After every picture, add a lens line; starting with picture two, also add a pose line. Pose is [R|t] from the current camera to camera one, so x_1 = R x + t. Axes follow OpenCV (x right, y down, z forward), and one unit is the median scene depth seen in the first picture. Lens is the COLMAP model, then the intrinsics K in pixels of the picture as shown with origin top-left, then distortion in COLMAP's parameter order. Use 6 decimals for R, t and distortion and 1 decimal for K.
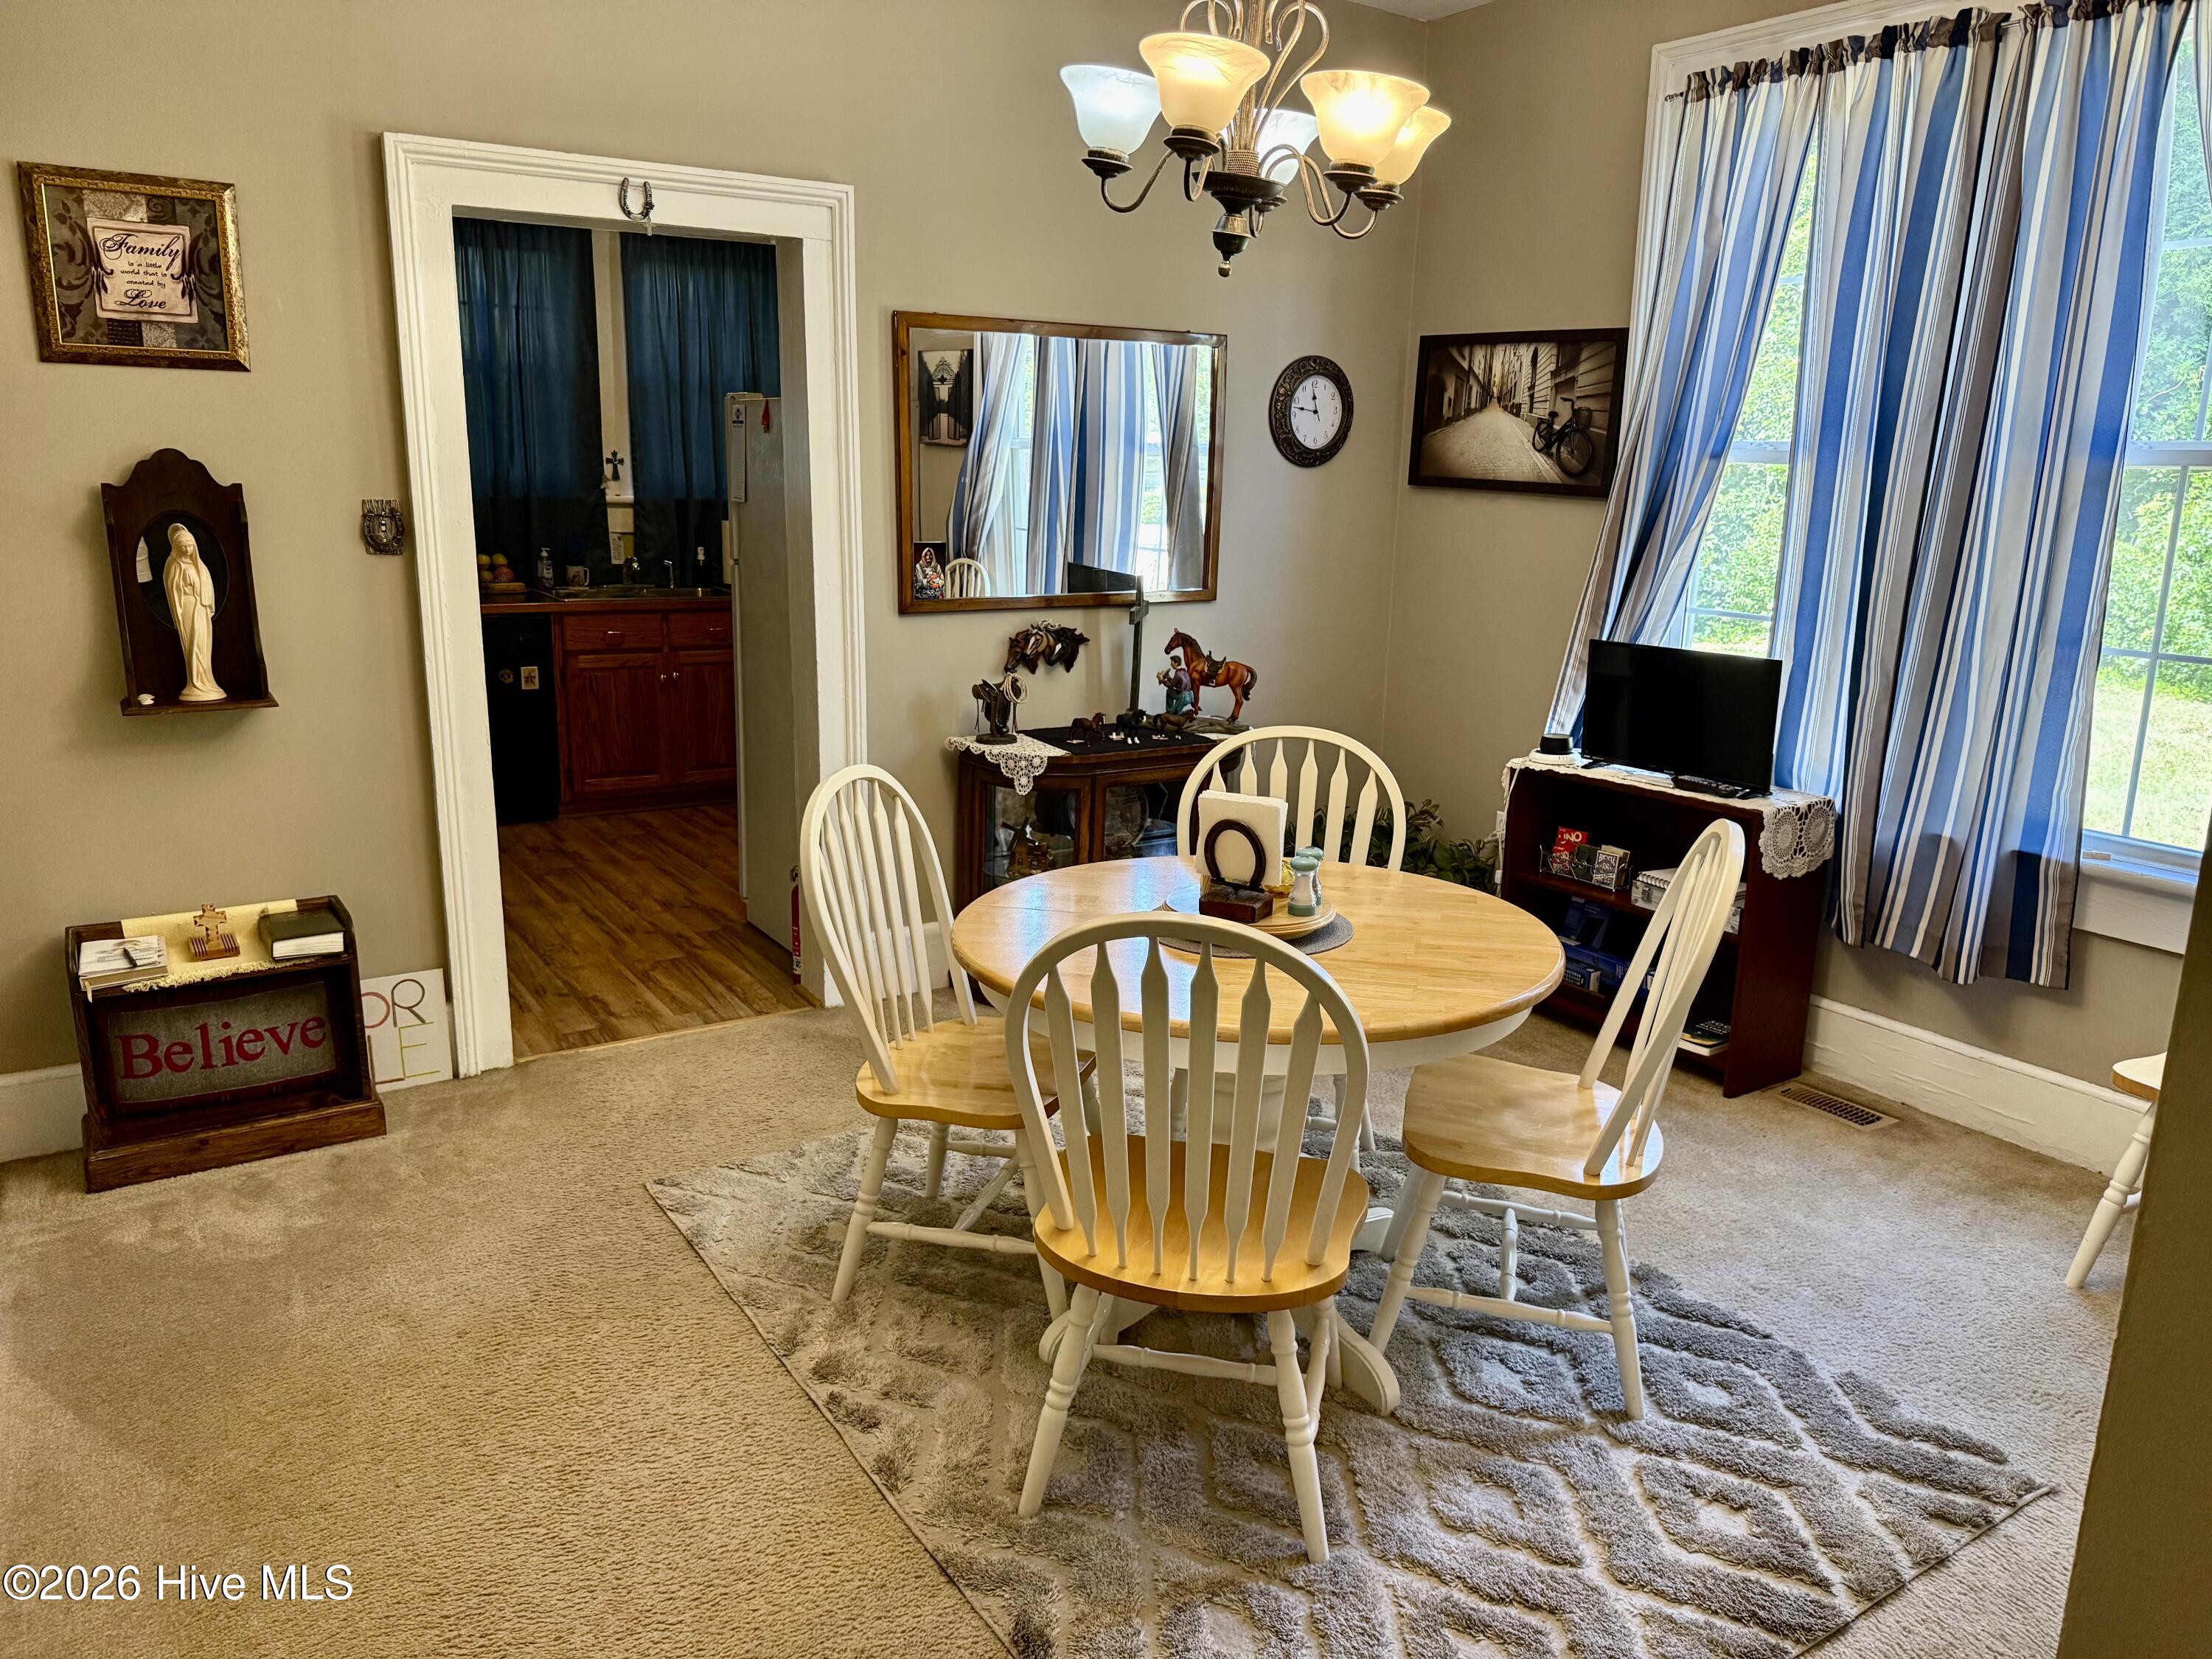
lens RADIAL K [[1567.1, 0, 1104.8], [0, 1567.1, 833.4], [0, 0, 1]] dist [0.048390, -0.045978]
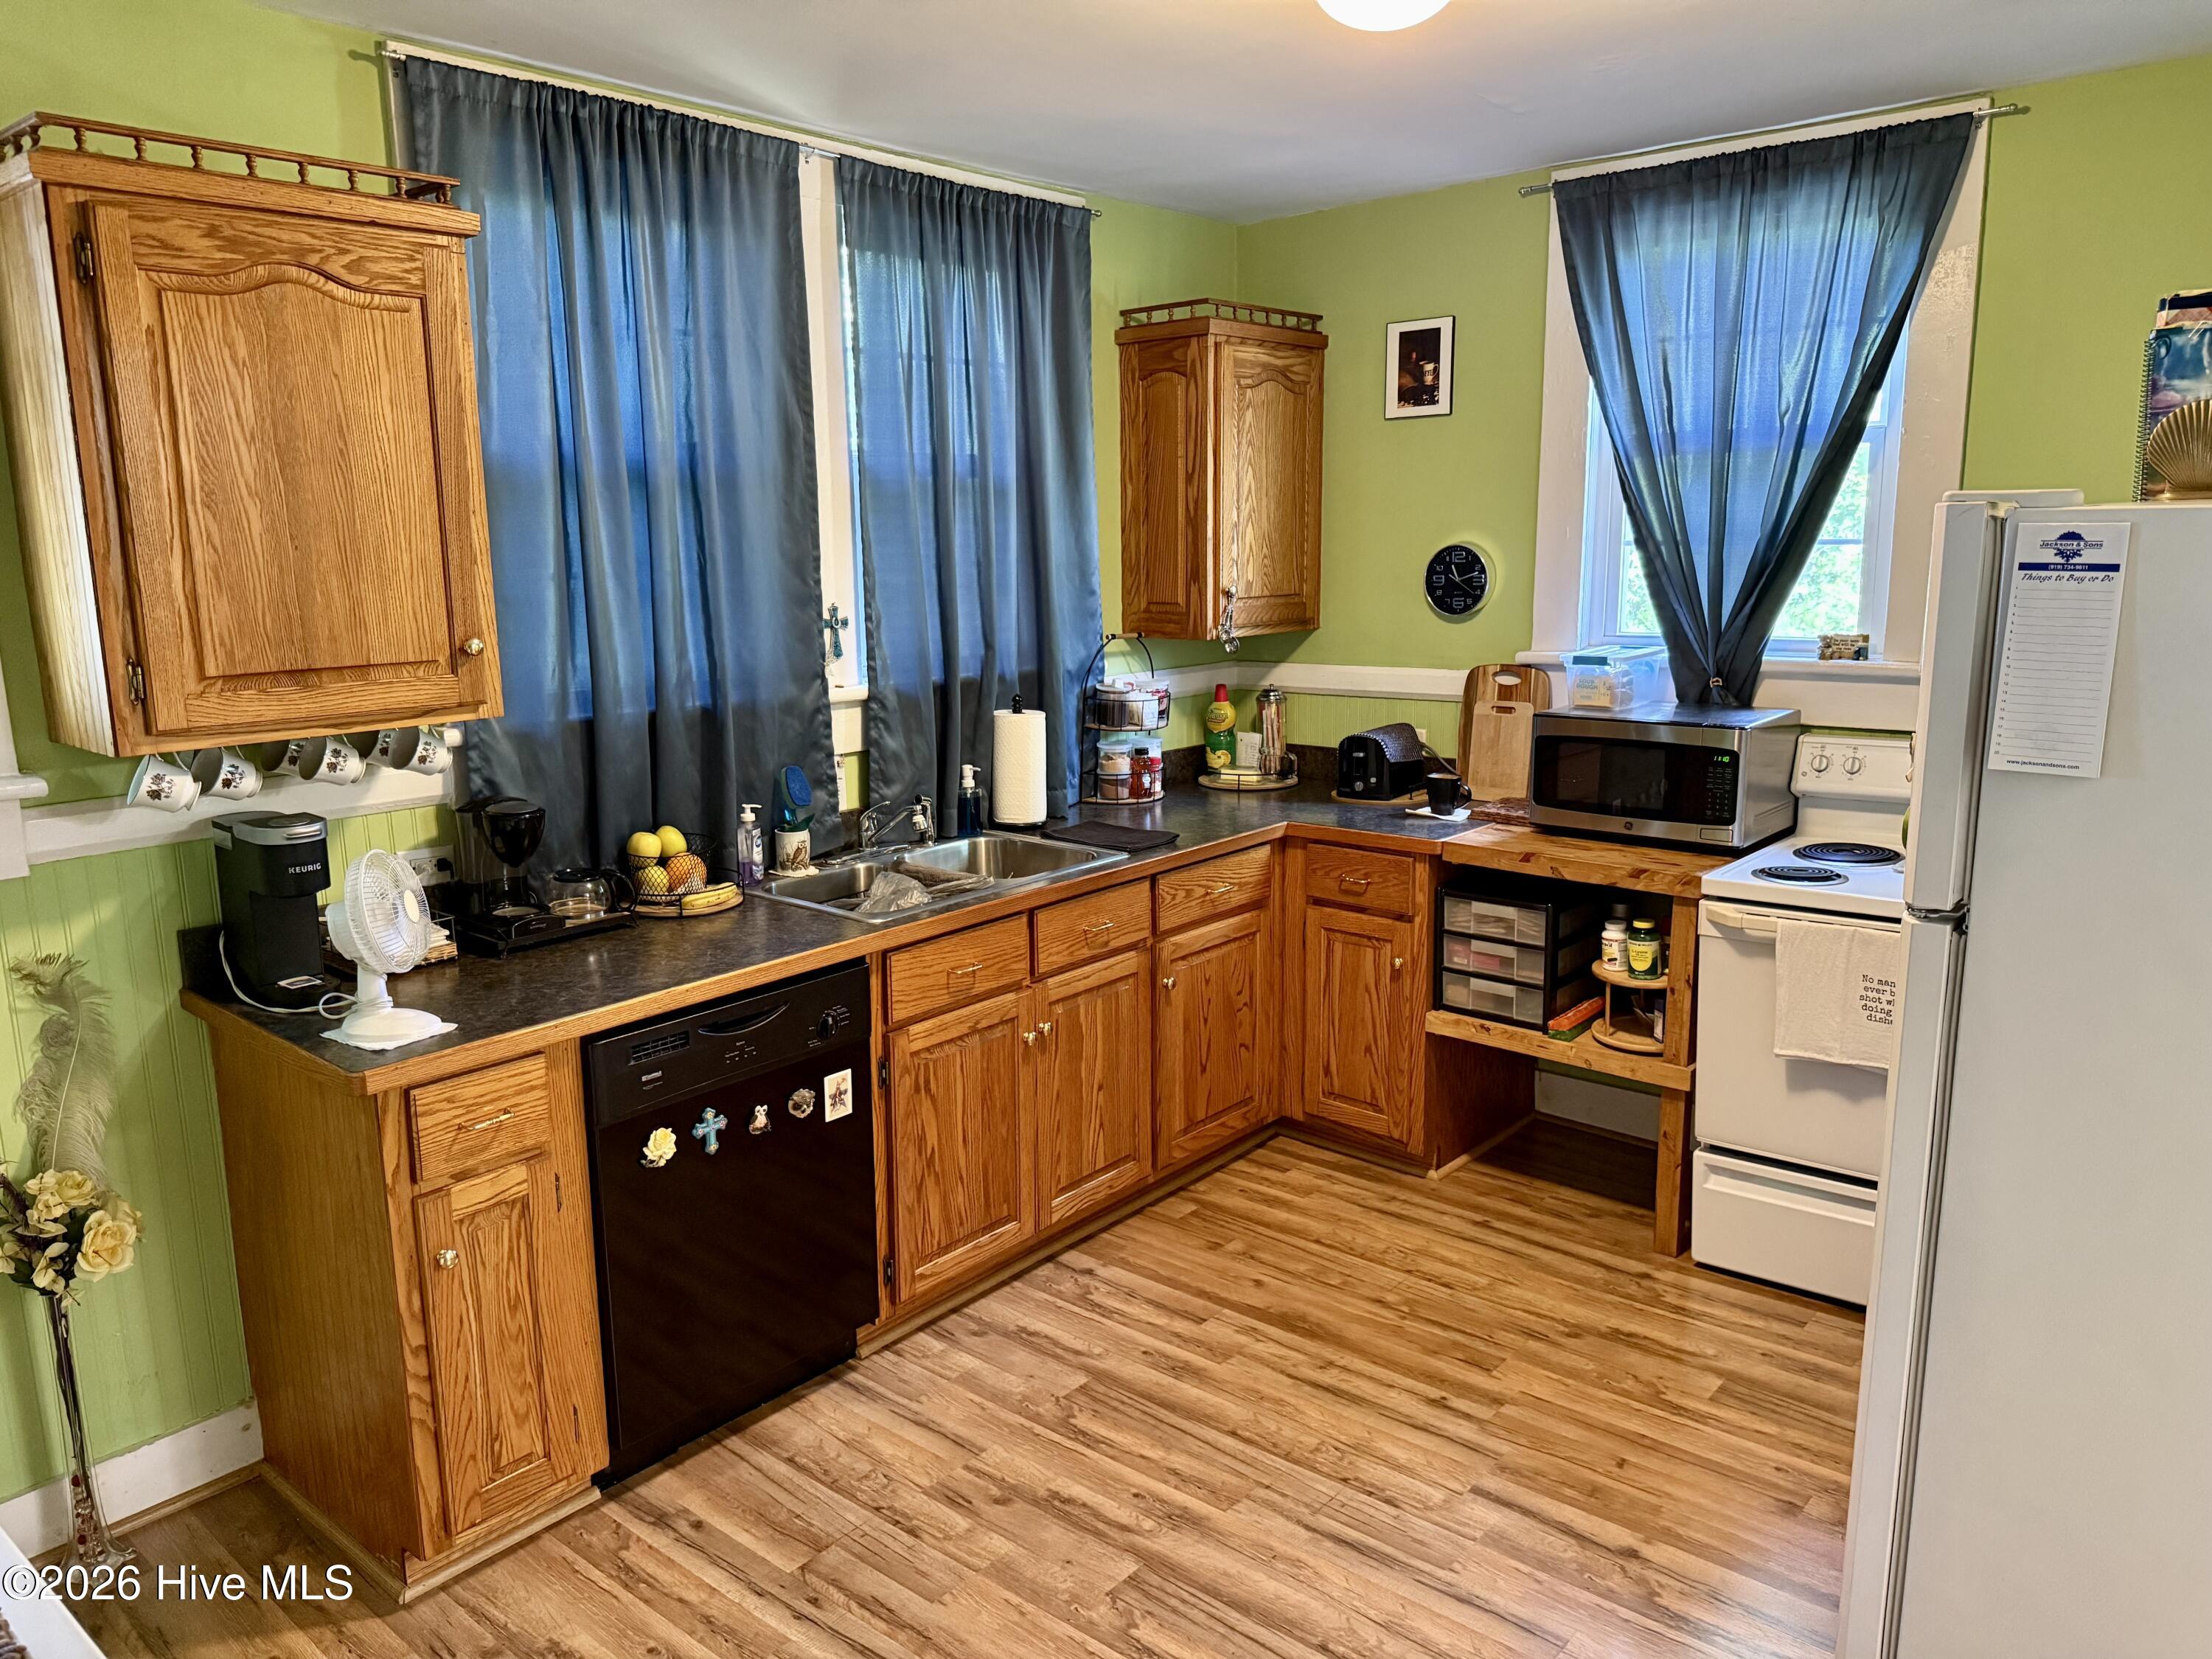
lens RADIAL K [[1567.1, 0, 1108.6], [0, 1567.1, 825.4], [0, 0, 1]] dist [0.048390, -0.045978]
pose [[0.956159, -0.100433, 0.275088, -0.377065], [0.116566, 0.992256, -0.042897, -0.137546], [-0.268650, 0.073082, 0.960461, 0.484058]]
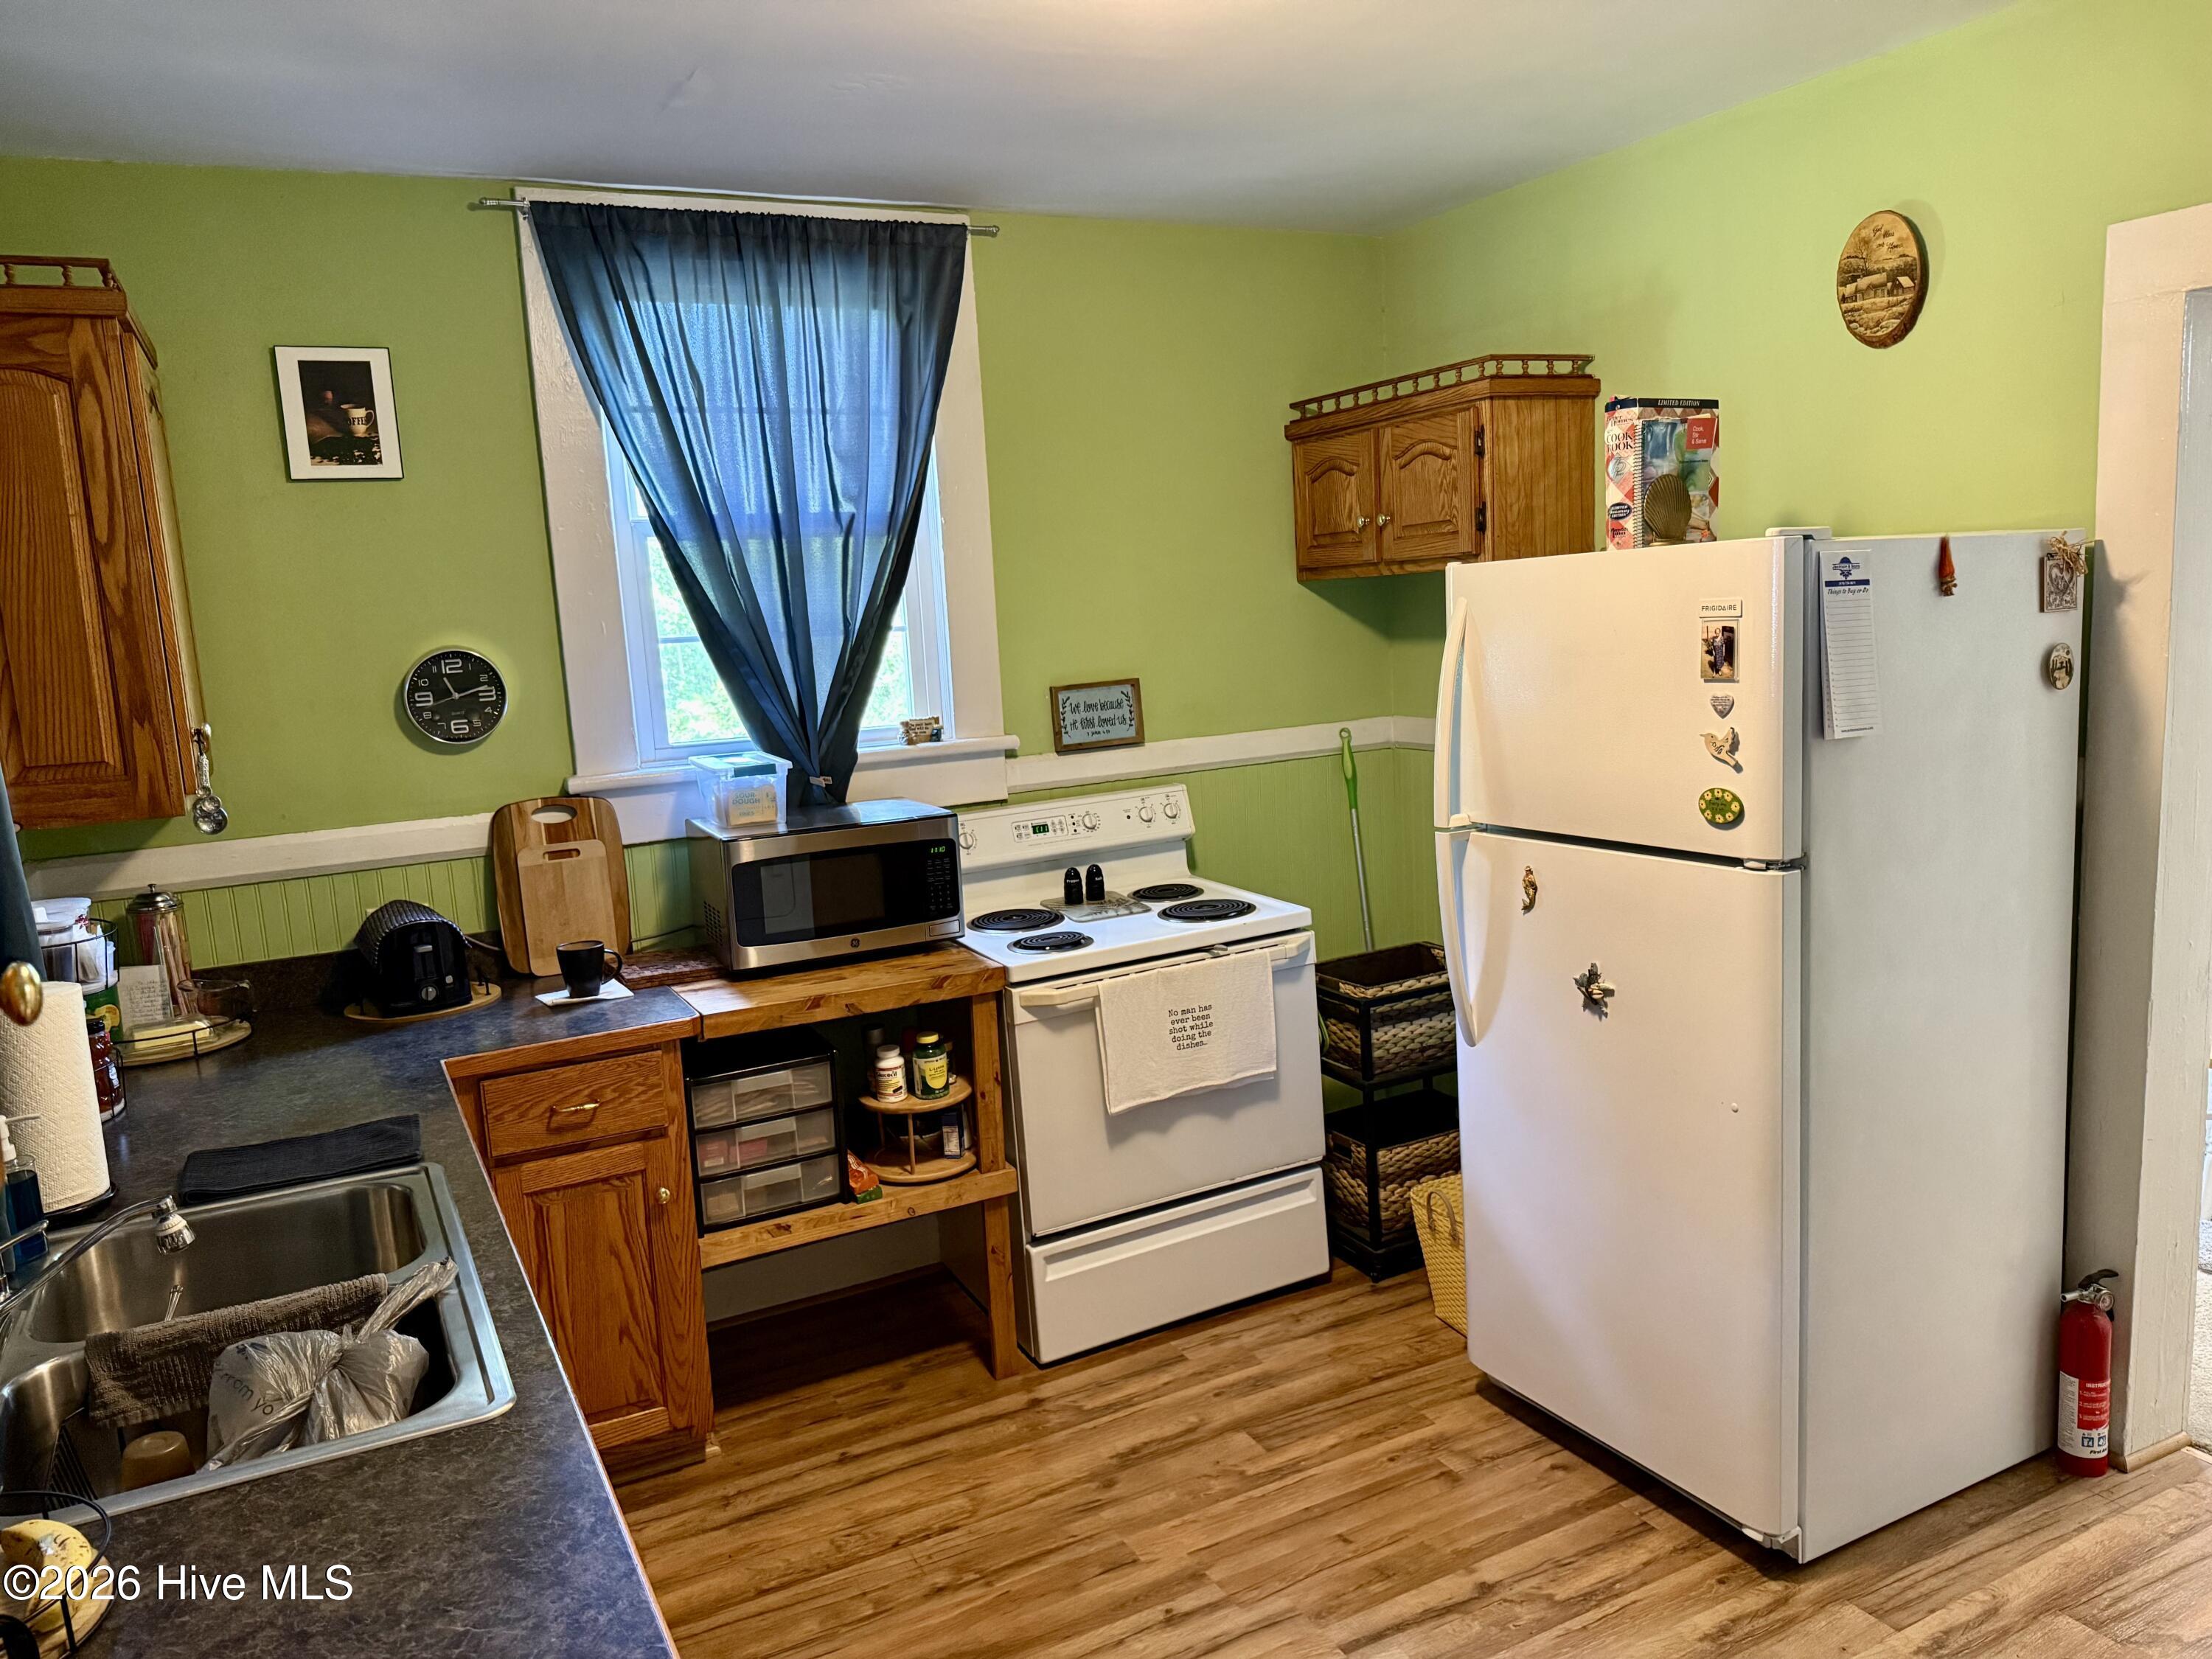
lens RADIAL K [[1567.1, 0, 1108.9], [0, 1567.1, 824.0], [0, 0, 1]] dist [0.048390, -0.045978]
pose [[0.081046, -0.175773, 0.981089, -0.519943], [0.298623, 0.943391, 0.144350, -0.221950], [-0.950924, 0.281277, 0.128947, 0.815424]]
